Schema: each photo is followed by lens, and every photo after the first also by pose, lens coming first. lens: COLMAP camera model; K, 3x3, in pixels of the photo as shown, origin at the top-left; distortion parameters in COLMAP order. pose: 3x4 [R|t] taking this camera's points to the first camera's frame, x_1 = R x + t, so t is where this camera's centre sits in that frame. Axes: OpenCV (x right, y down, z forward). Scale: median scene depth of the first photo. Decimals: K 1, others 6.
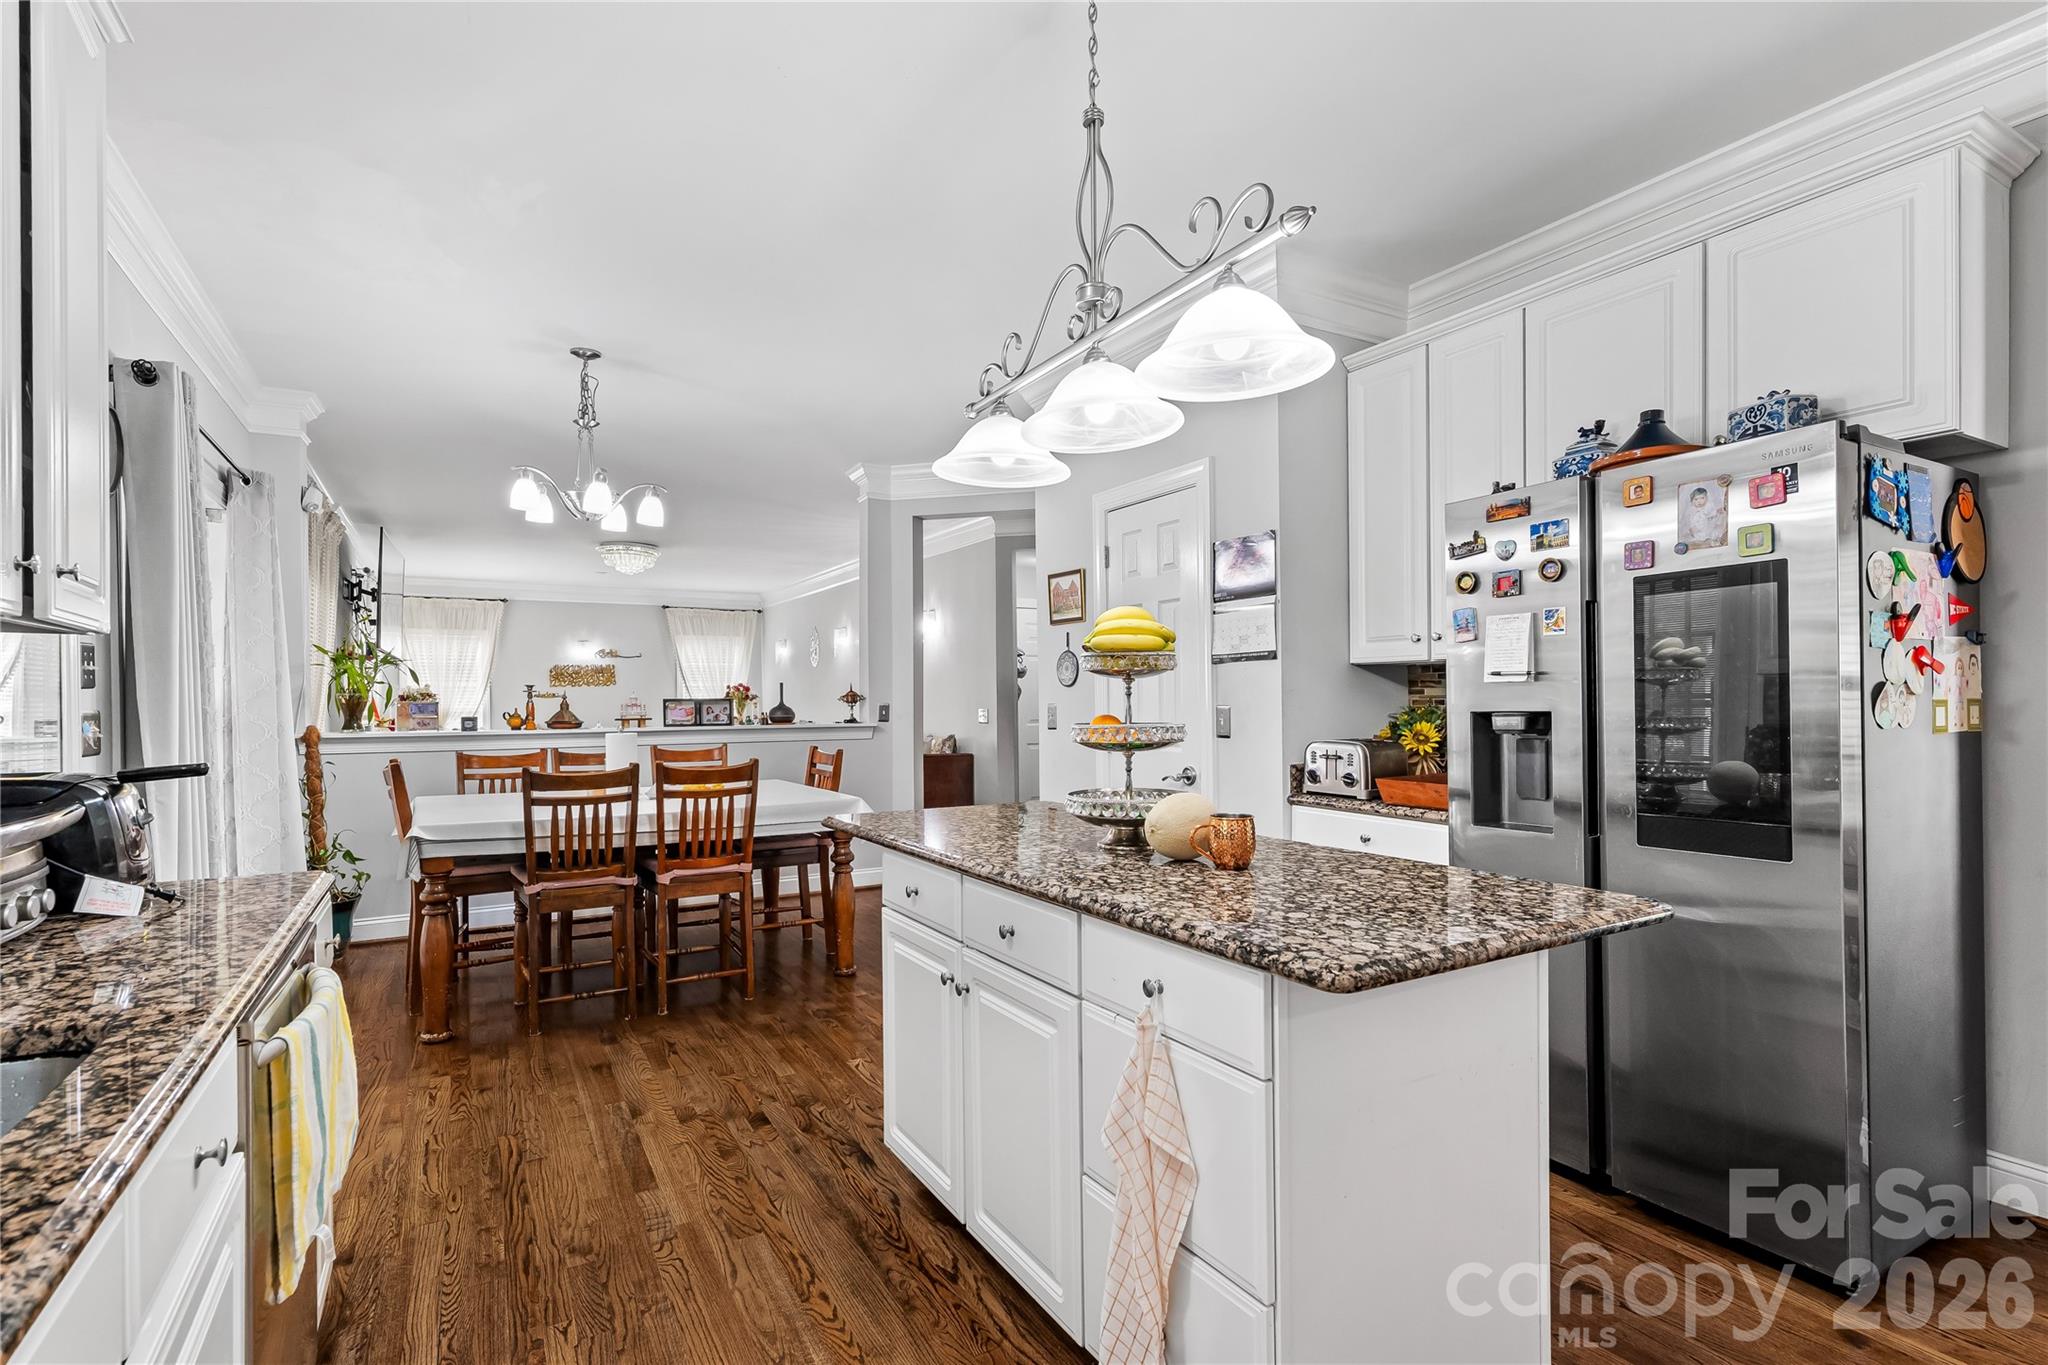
lens RADIAL K [[978.5, 0, 1046.2], [0, 978.5, 715.8], [0, 0, 1]] dist [-0.003976, -0.000230]
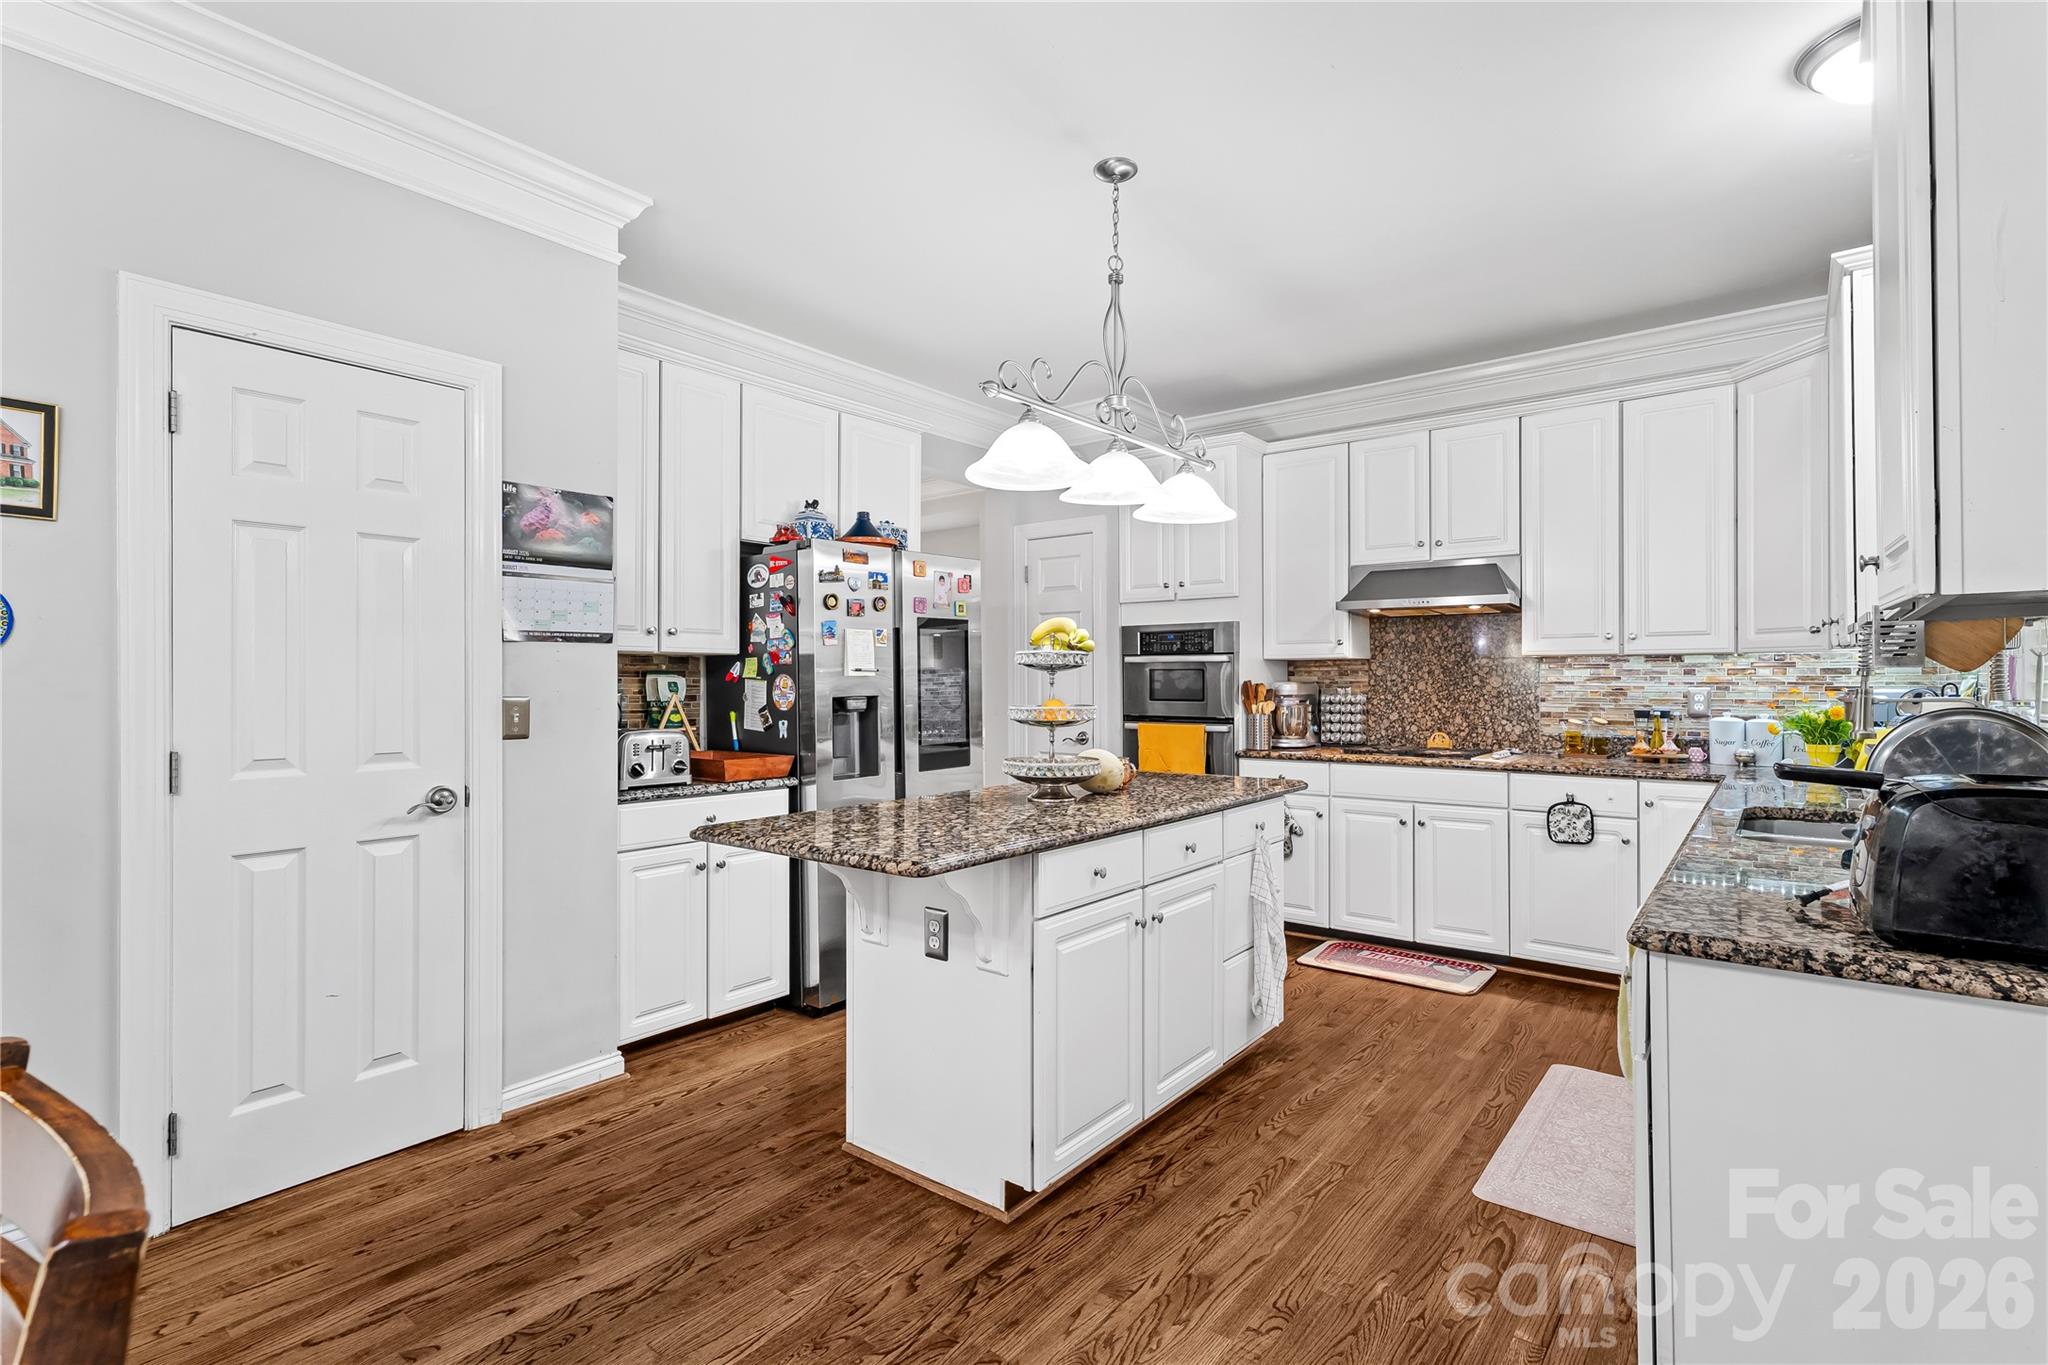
lens RADIAL K [[960.3, 0, 1030.8], [0, 960.3, 680.0], [0, 0, 1]] dist [0.002223, 0.000378]
pose [[-0.358875, 0.007630, 0.933355, -0.523005], [0.018216, 0.999833, -0.001169, -0.012190], [-0.933208, 0.016583, -0.358954, 0.703444]]
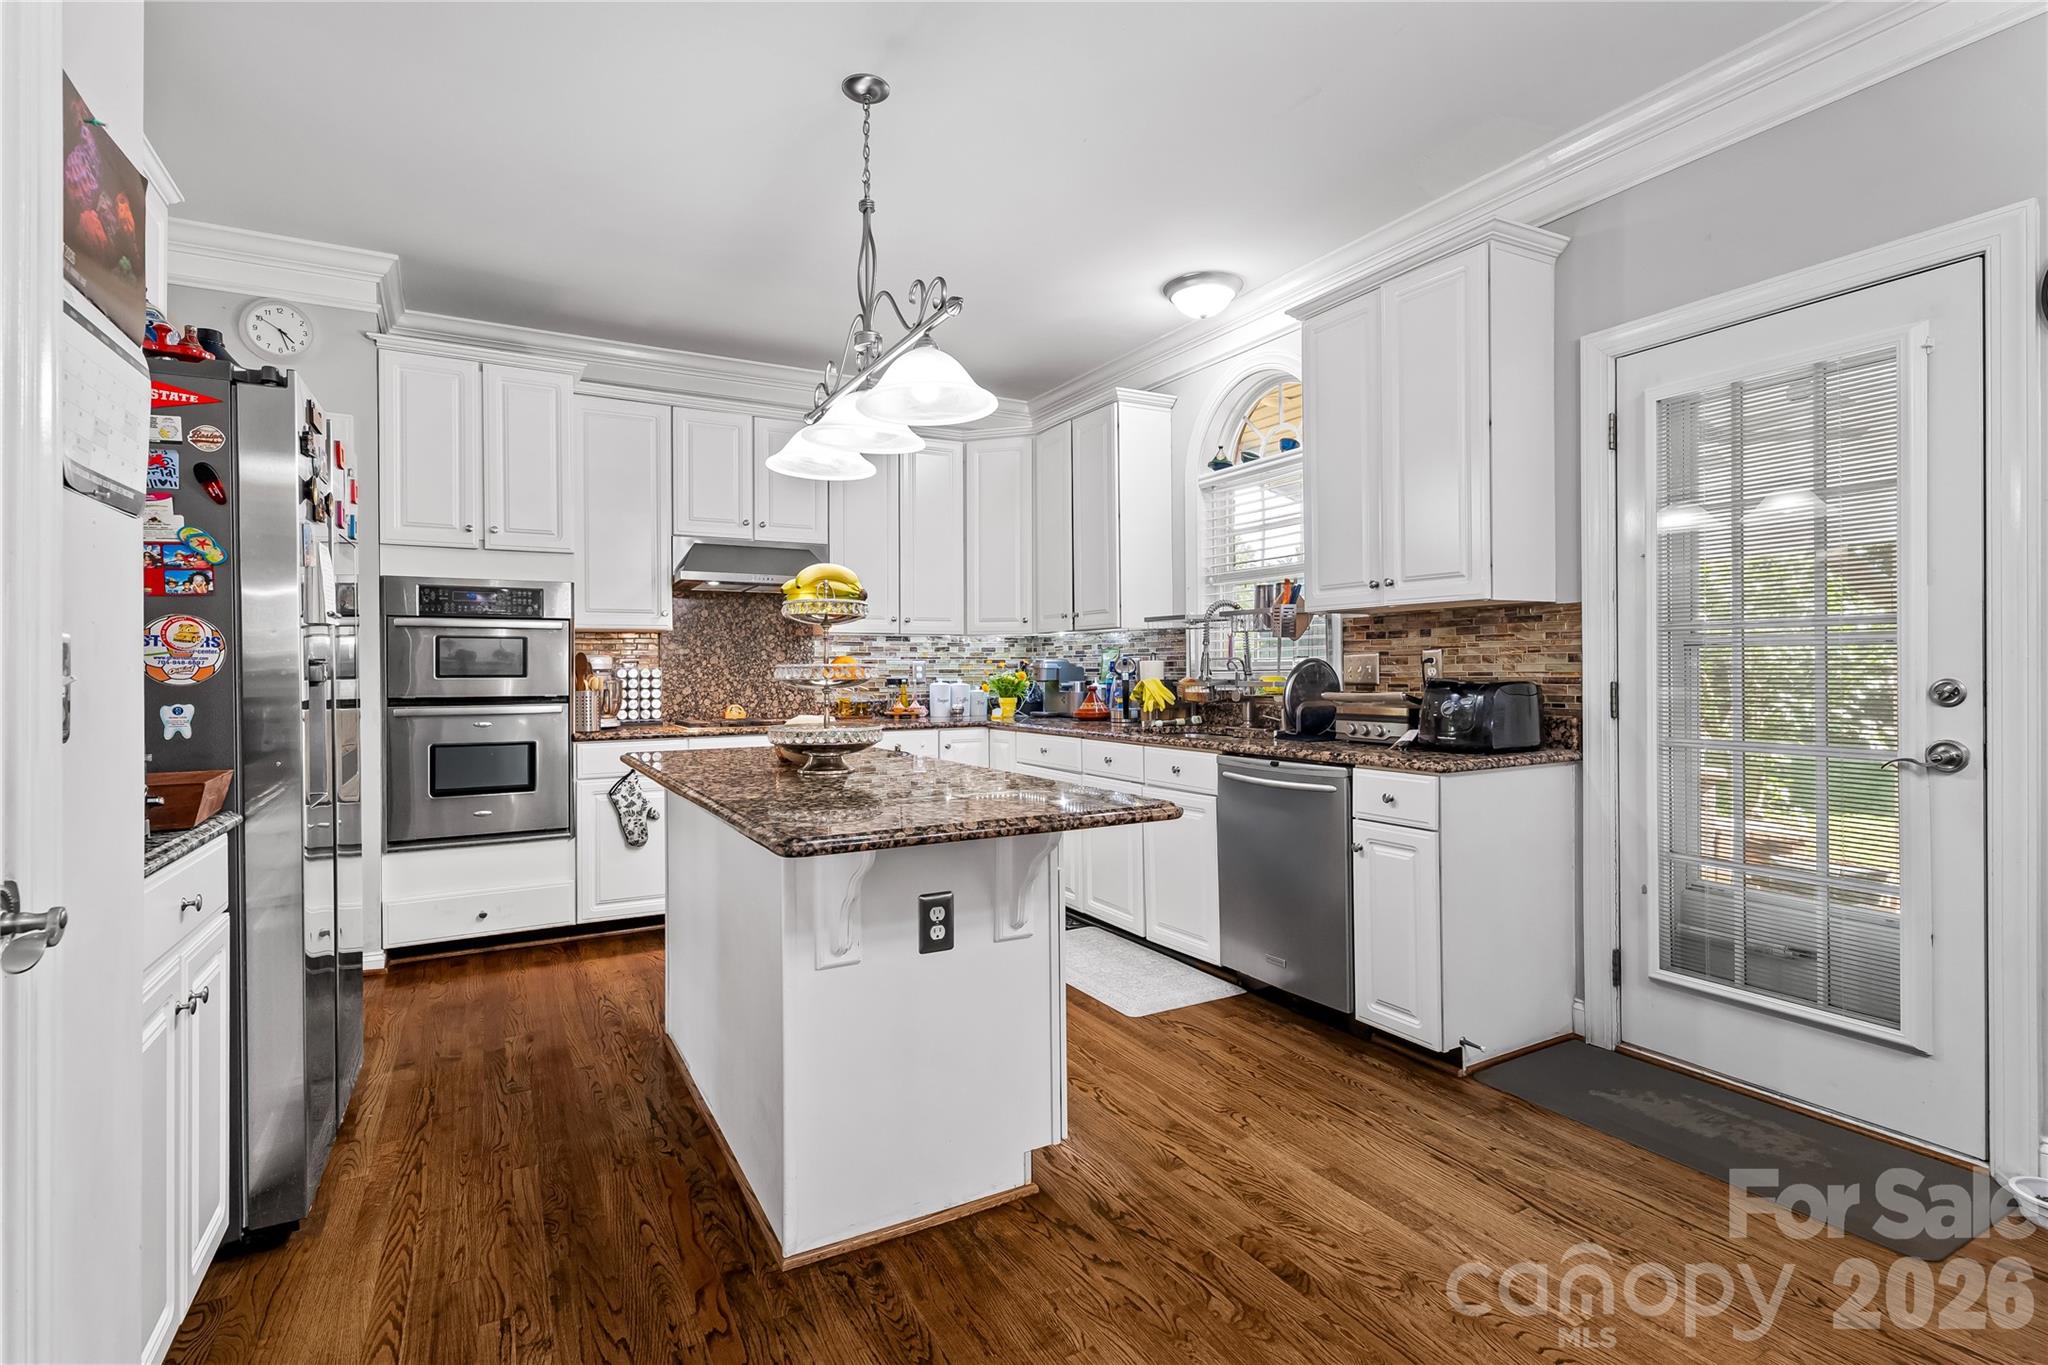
lens RADIAL K [[975.2, 0, 1027.0], [0, 975.2, 678.8], [0, 0, 1]] dist [-0.001503, 0.000009]
pose [[-0.999412, 0.012652, 0.031855, -0.087625], [0.013397, 0.999639, 0.023278, 0.000631], [-0.031549, 0.023691, -0.999221, 1.005006]]
